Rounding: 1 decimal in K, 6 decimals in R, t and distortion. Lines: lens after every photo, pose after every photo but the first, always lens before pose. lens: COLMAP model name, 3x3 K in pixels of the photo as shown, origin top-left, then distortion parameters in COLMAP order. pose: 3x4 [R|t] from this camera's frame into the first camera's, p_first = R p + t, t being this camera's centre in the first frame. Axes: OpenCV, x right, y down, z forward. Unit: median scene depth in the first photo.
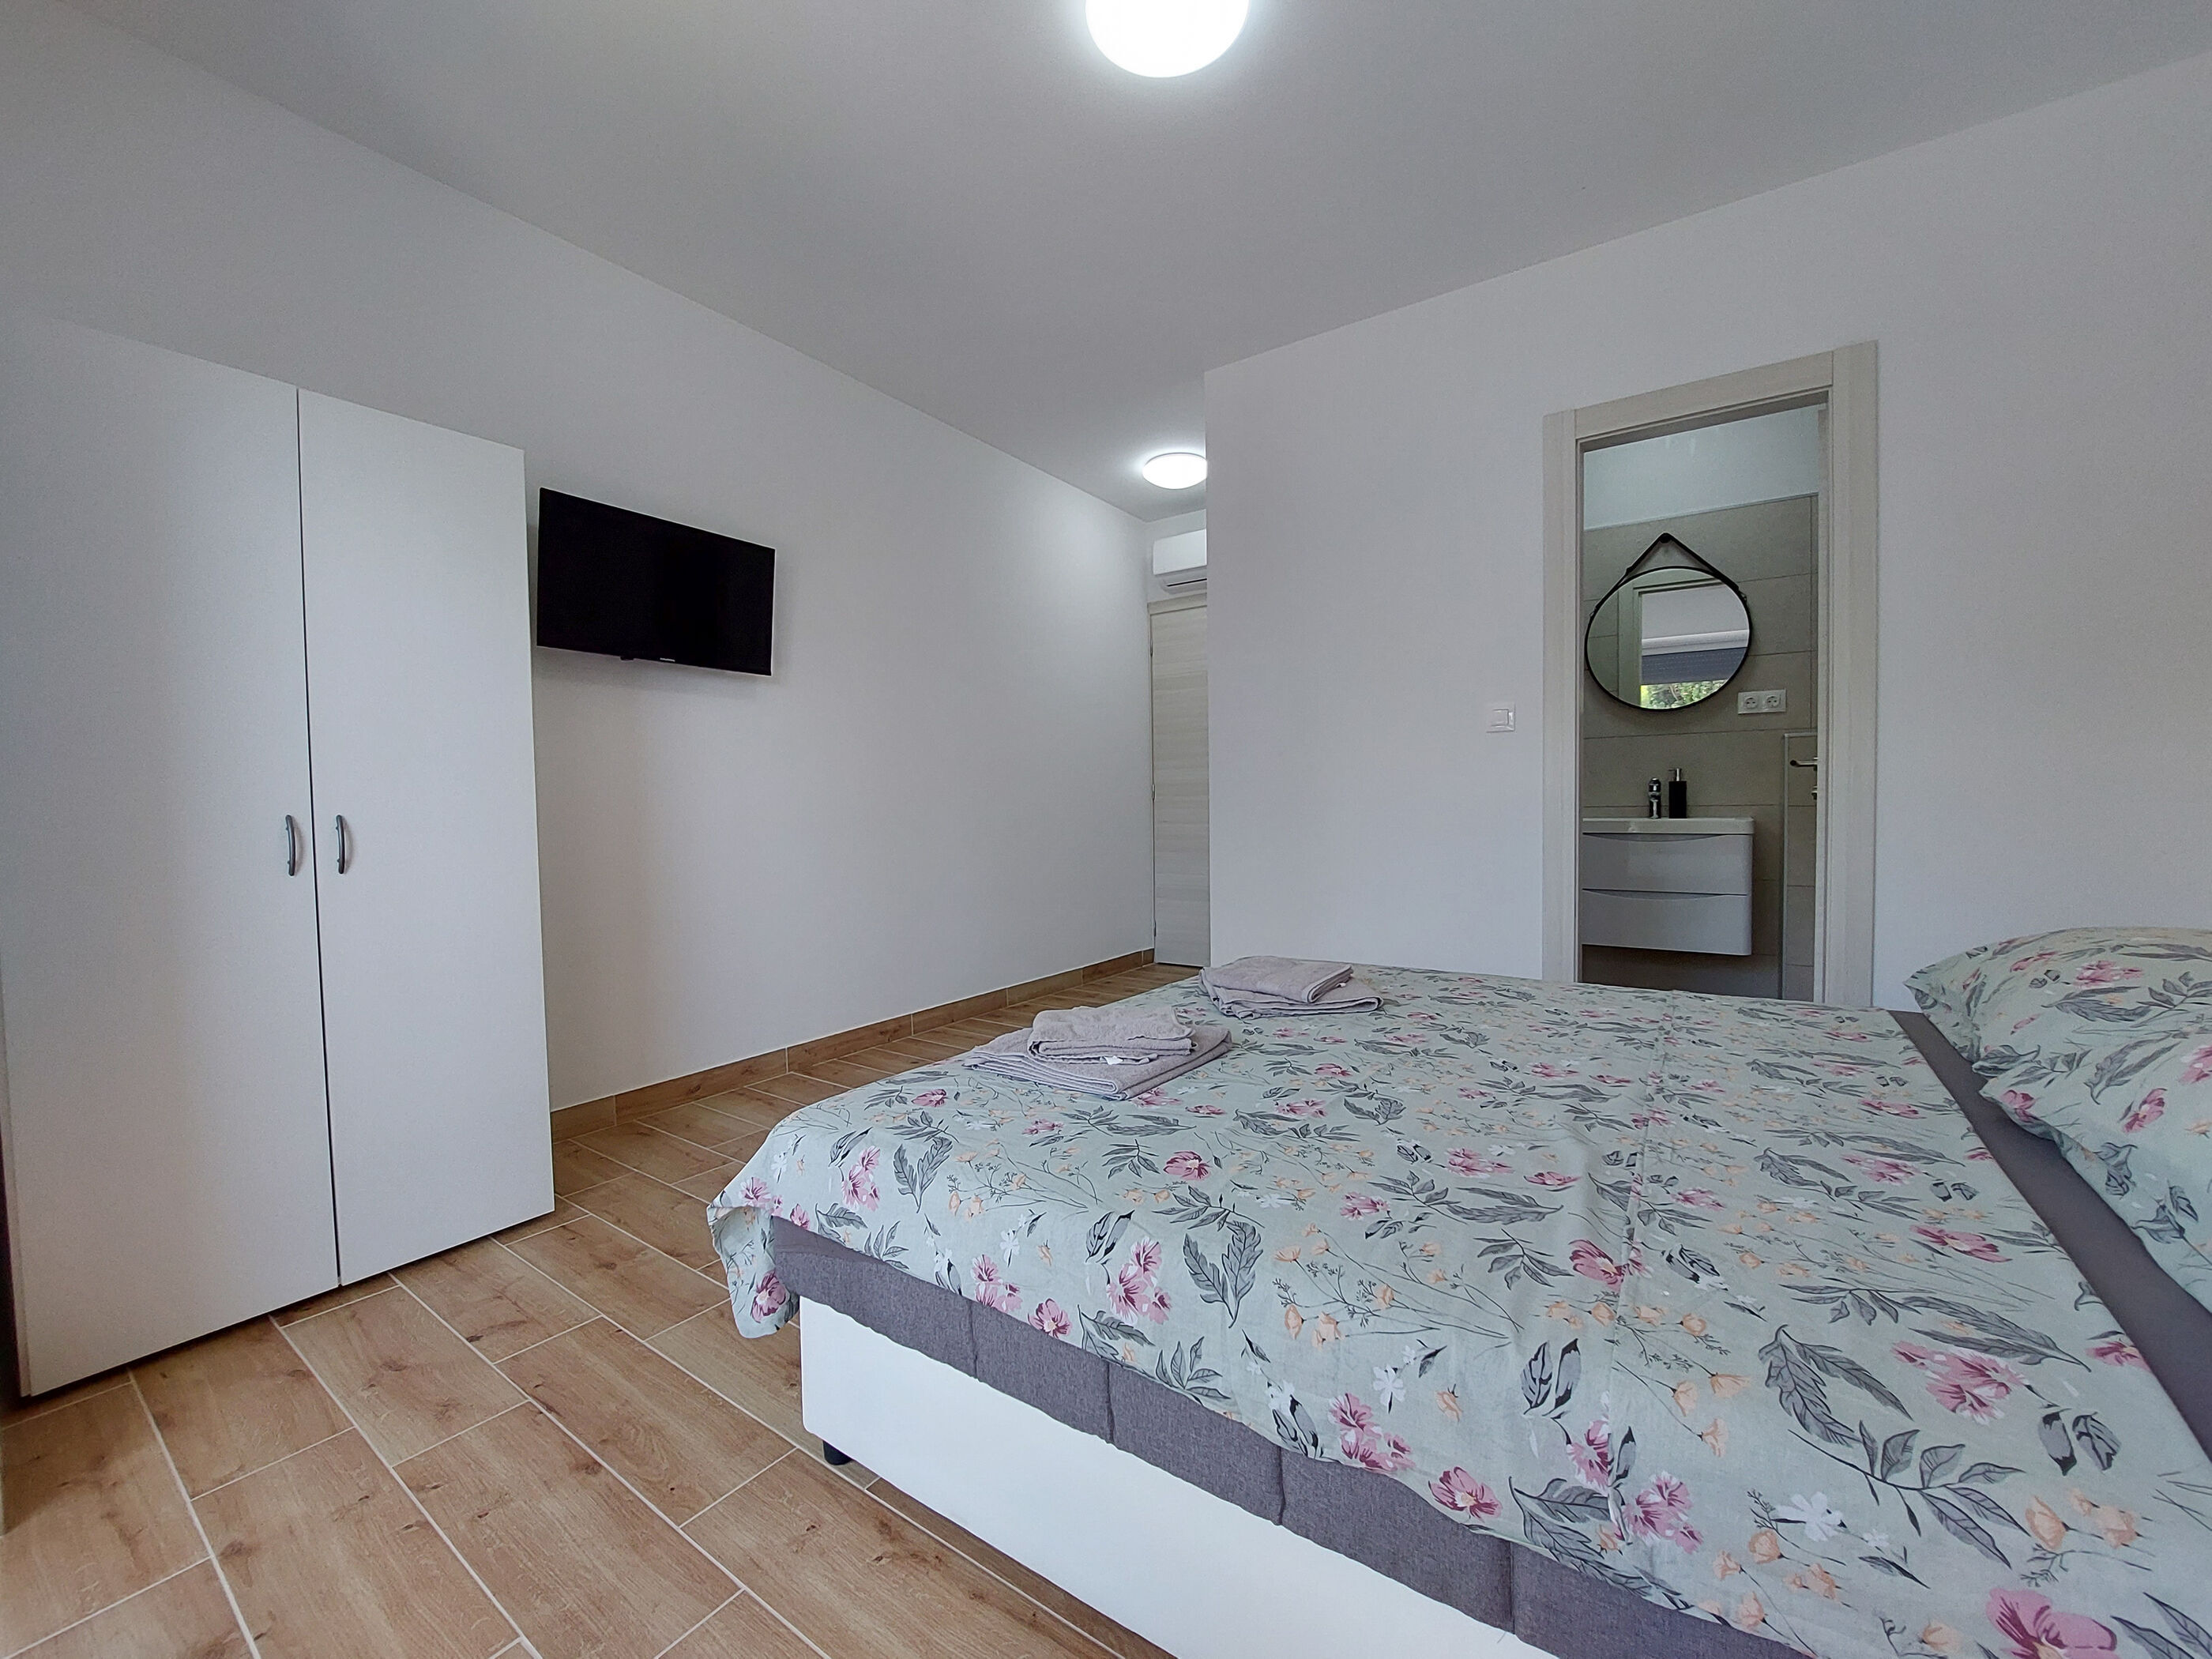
lens RADIAL K [[879.8, 0, 1112.1], [0, 879.8, 834.3], [0, 0, 1]] dist [-0.017145, -0.000203]
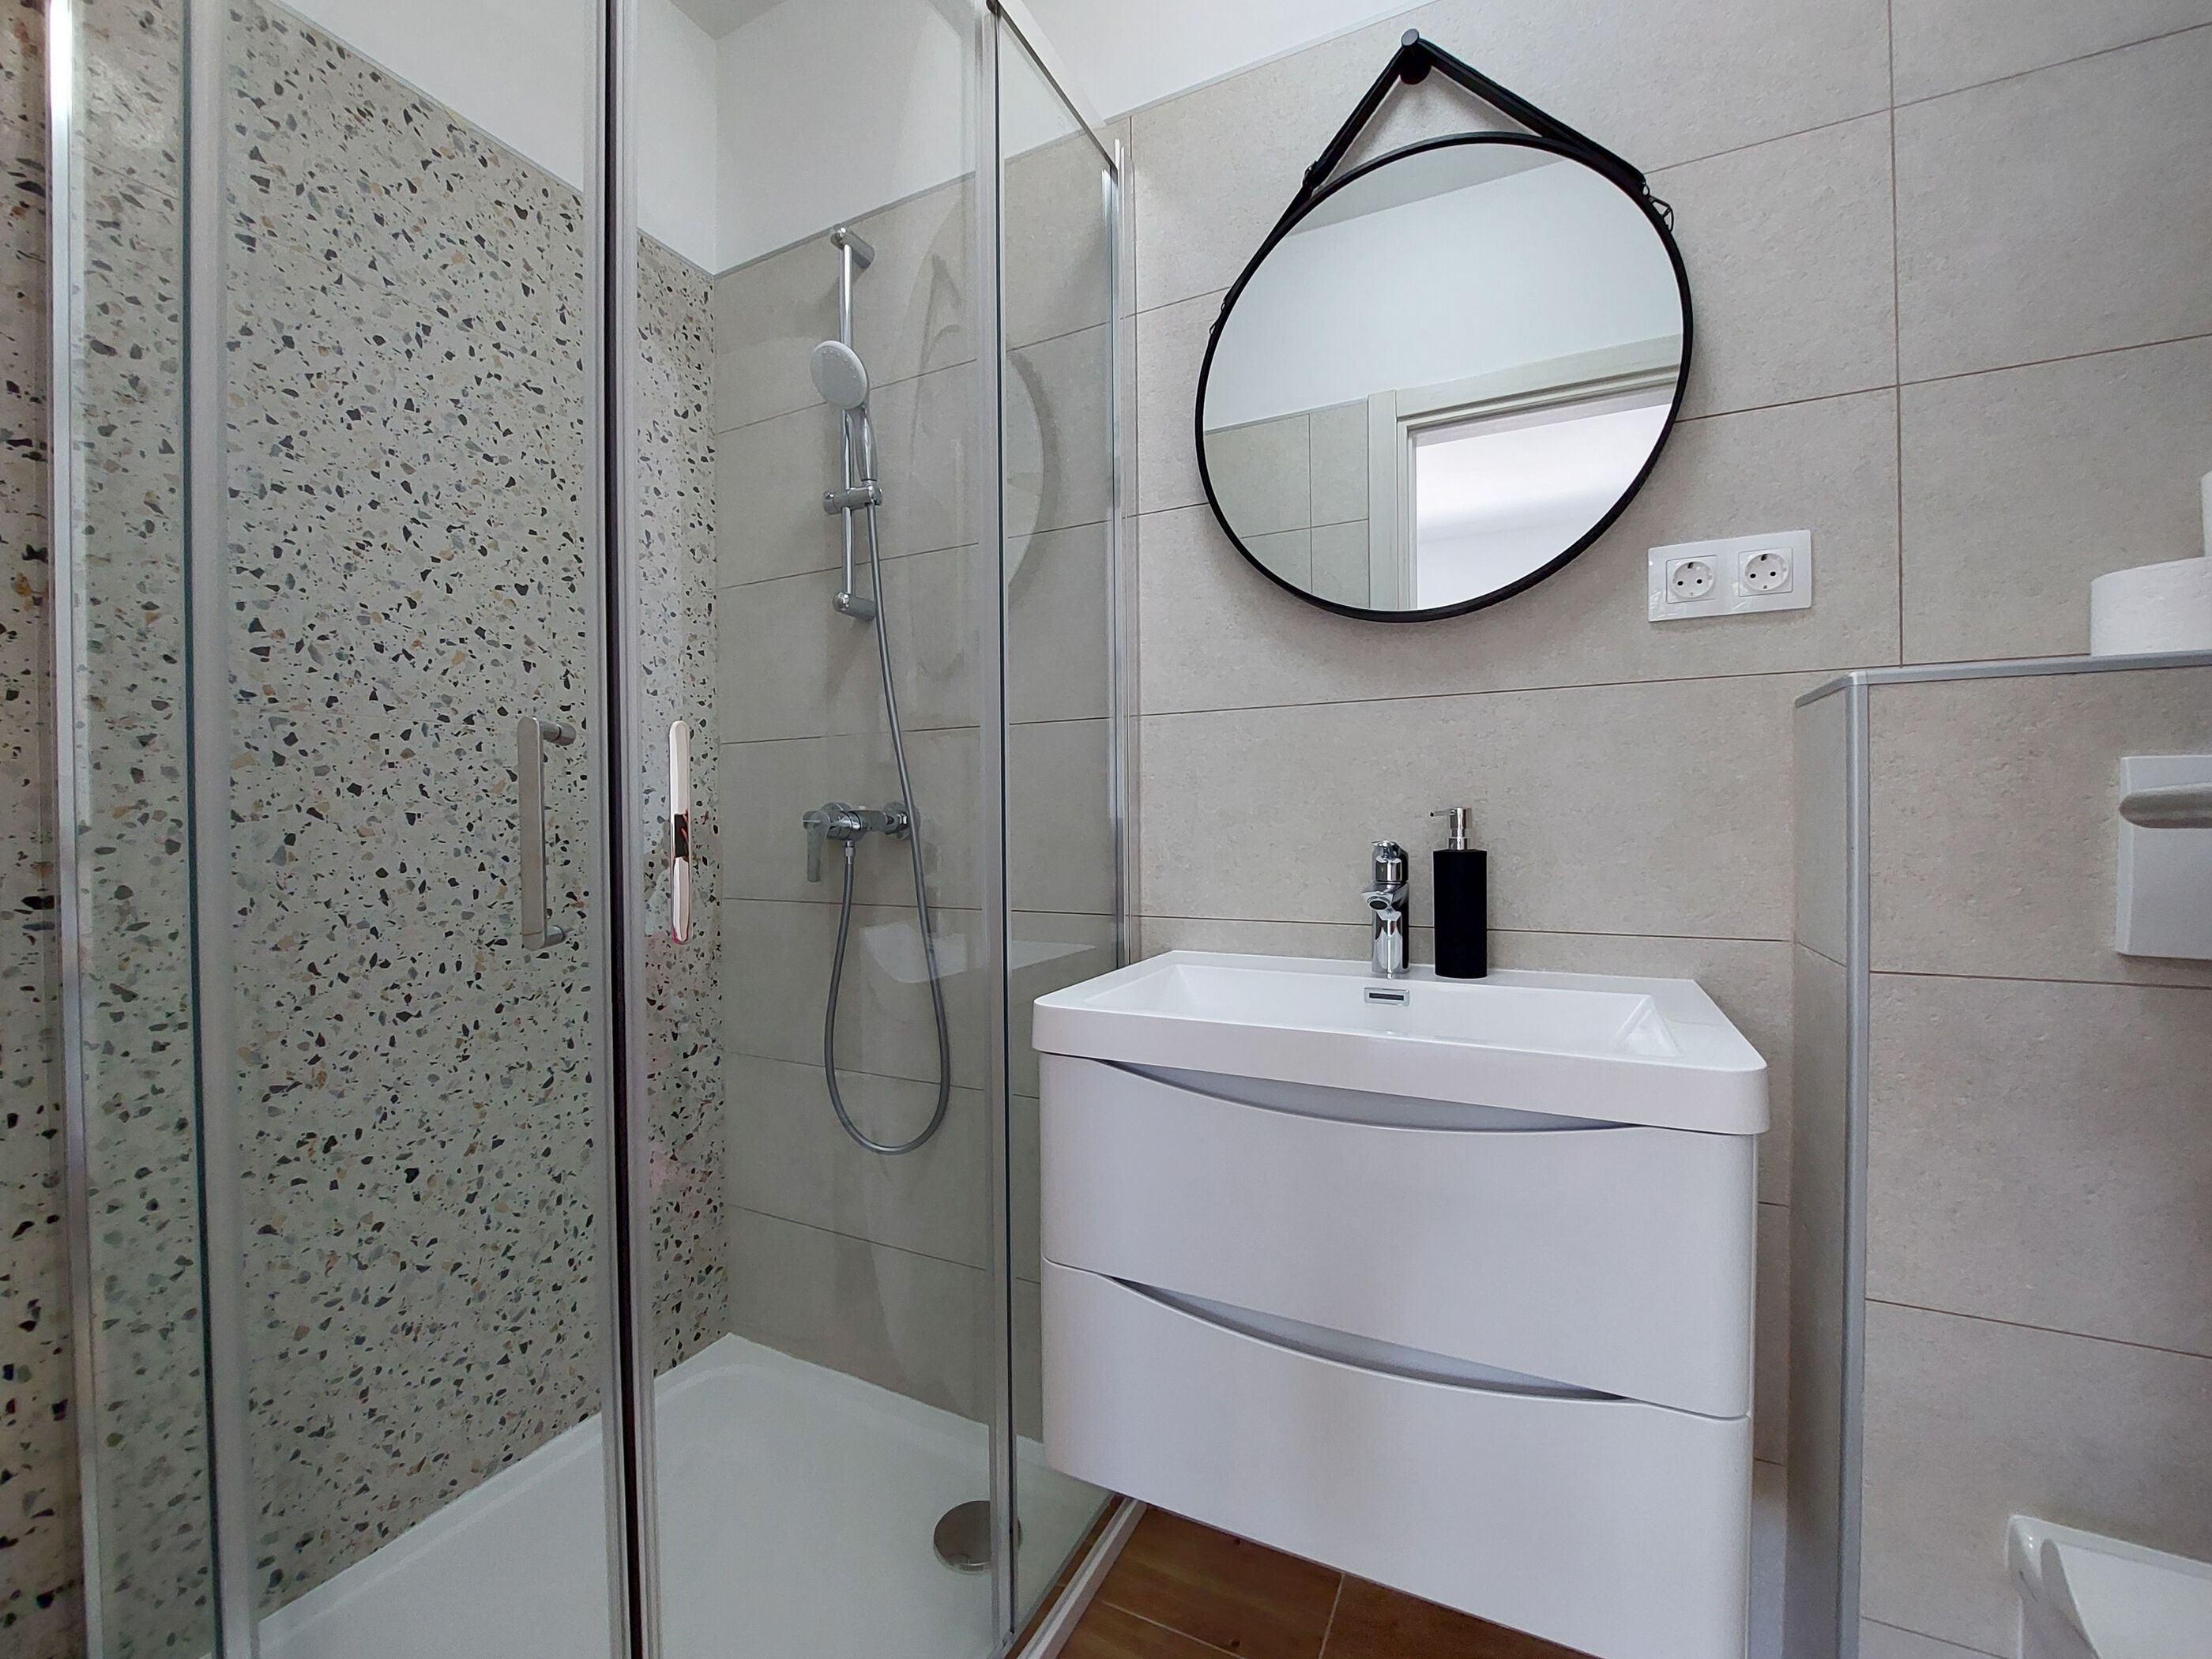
lens RADIAL K [[879.8, 0, 1125.7], [0, 879.8, 834.3], [0, 0, 1]] dist [-0.017145, -0.000203]
pose [[0.985911, 0.005661, 0.167172, 1.404018], [-0.001662, 0.999709, -0.024052, -0.170980], [-0.167260, 0.023435, 0.985634, 2.095220]]
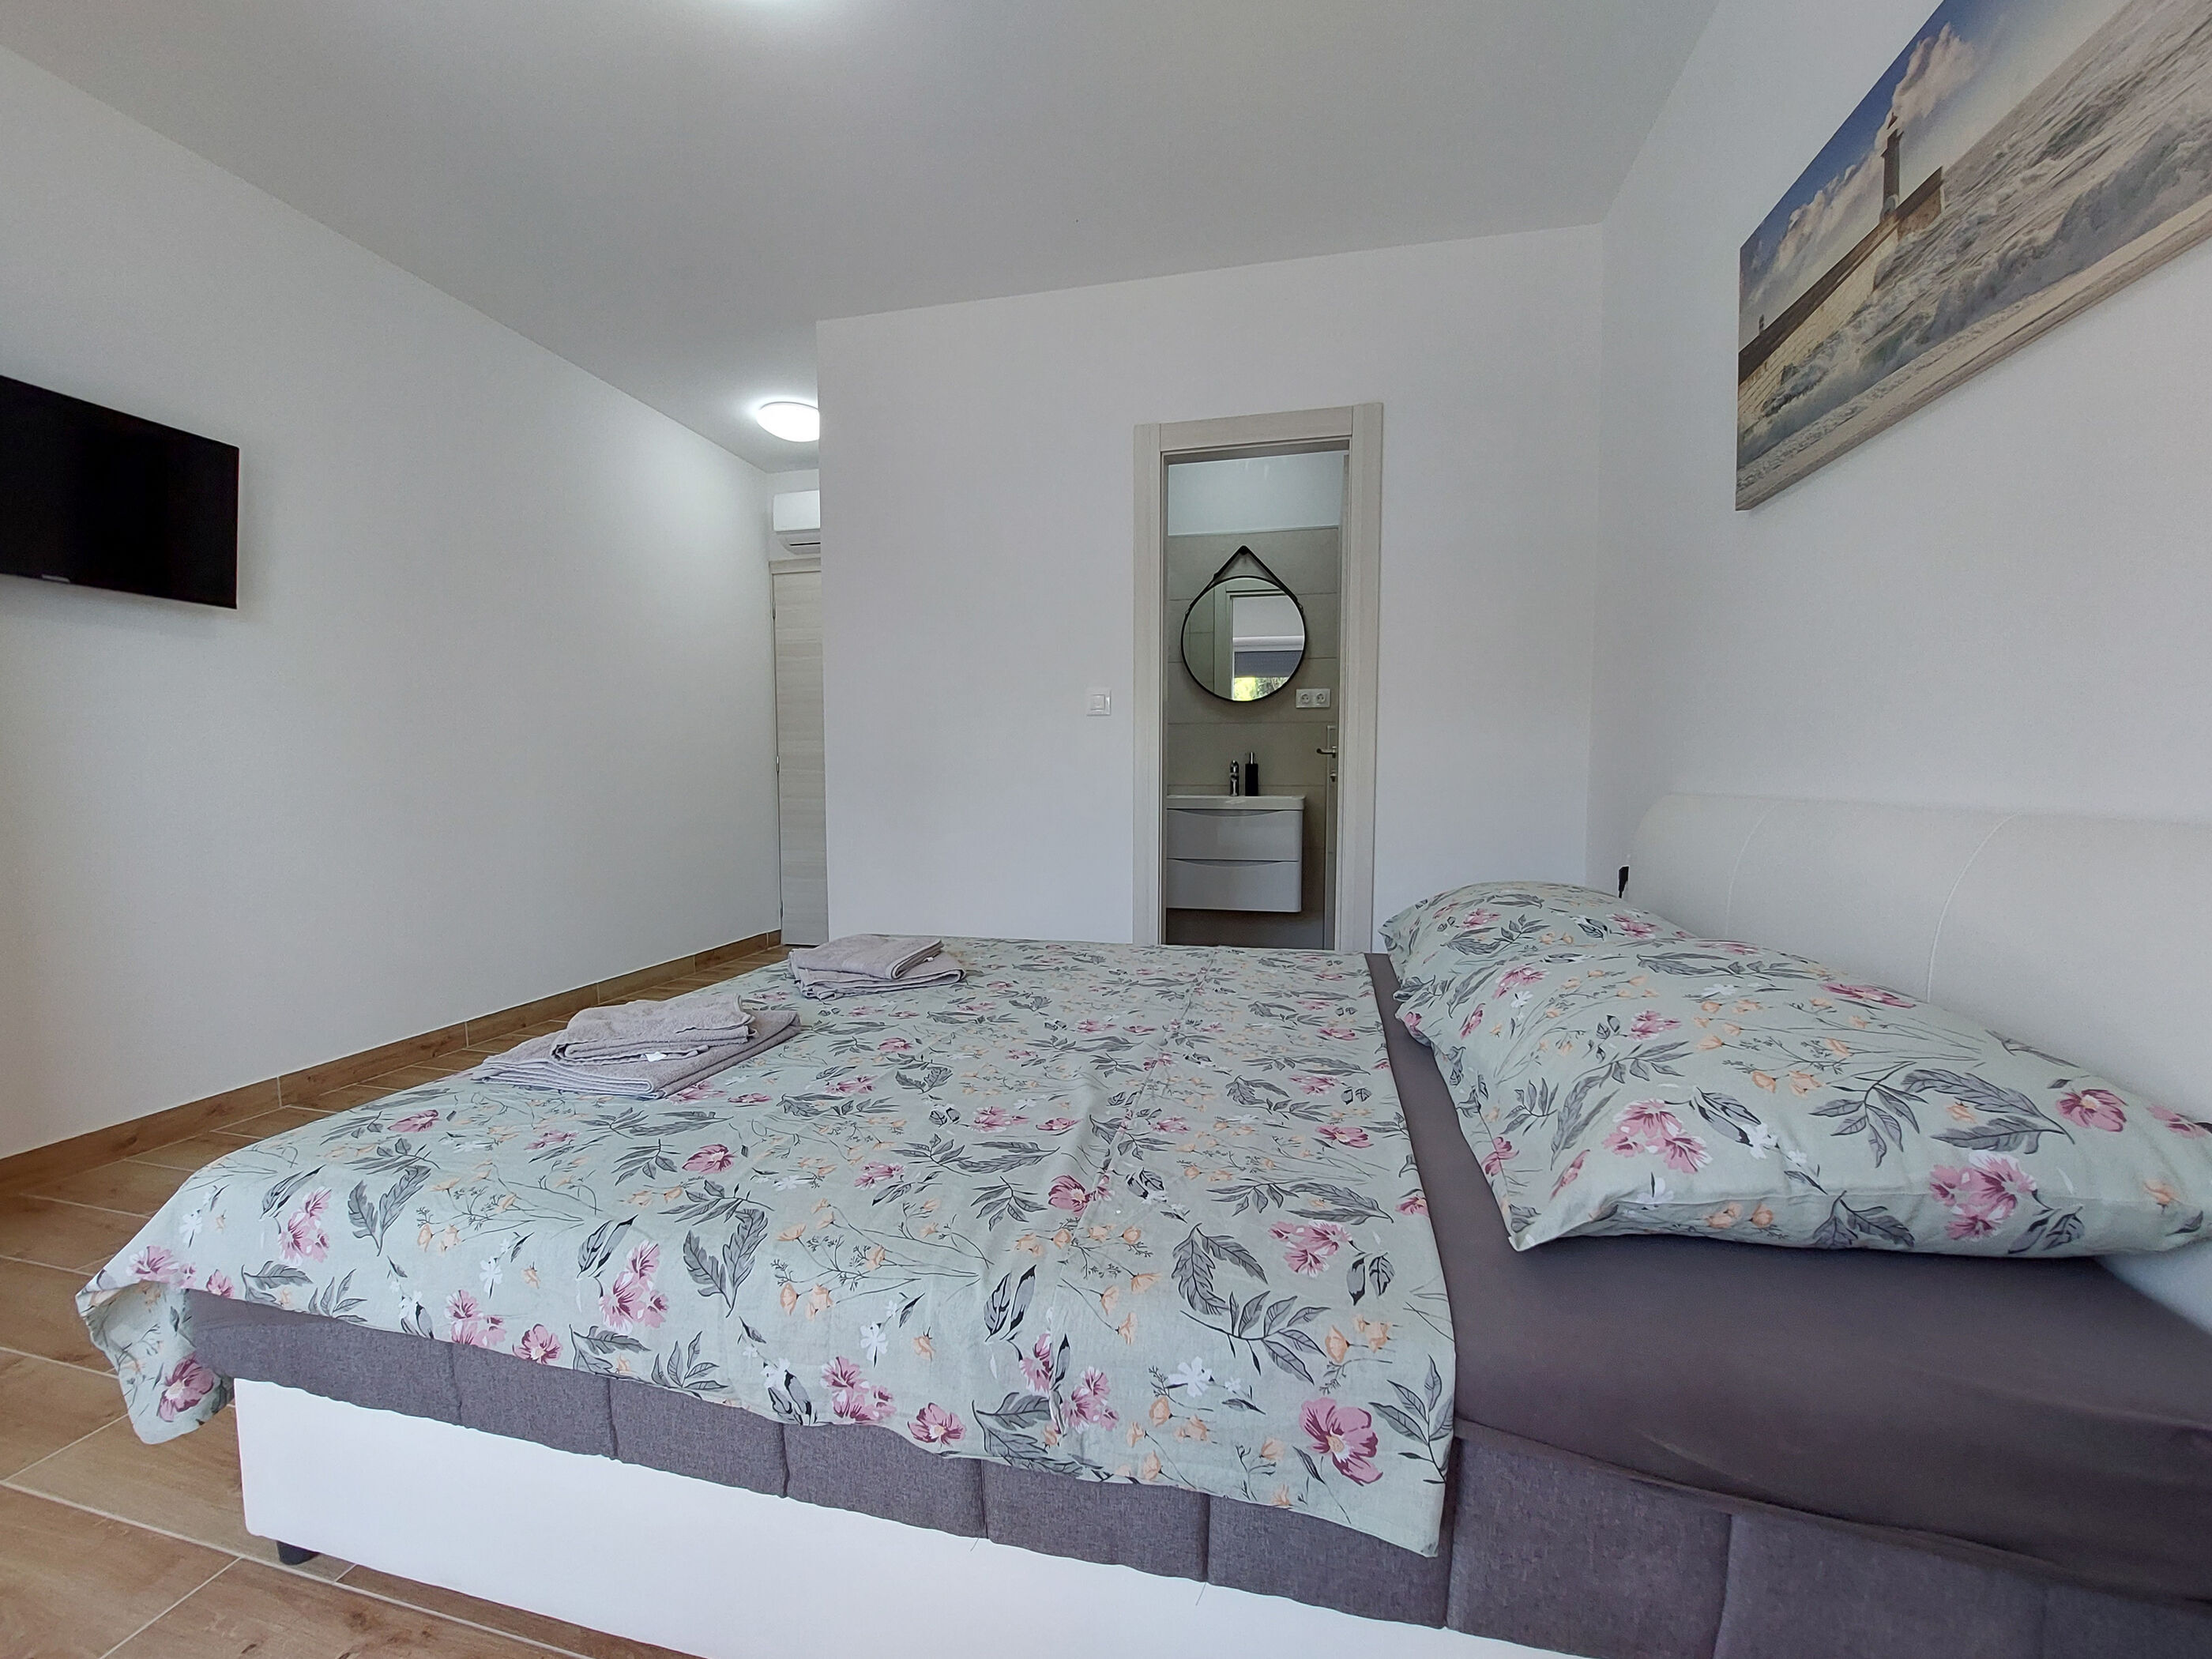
lens RADIAL K [[879.8, 0, 1112.9], [0, 879.8, 839.5], [0, 0, 1]] dist [-0.017145, -0.000203]
pose [[0.928583, -0.013613, 0.370876, 0.128277], [0.000330, 0.999357, 0.035855, -0.007409], [-0.371125, -0.033172, 0.927990, -0.041855]]
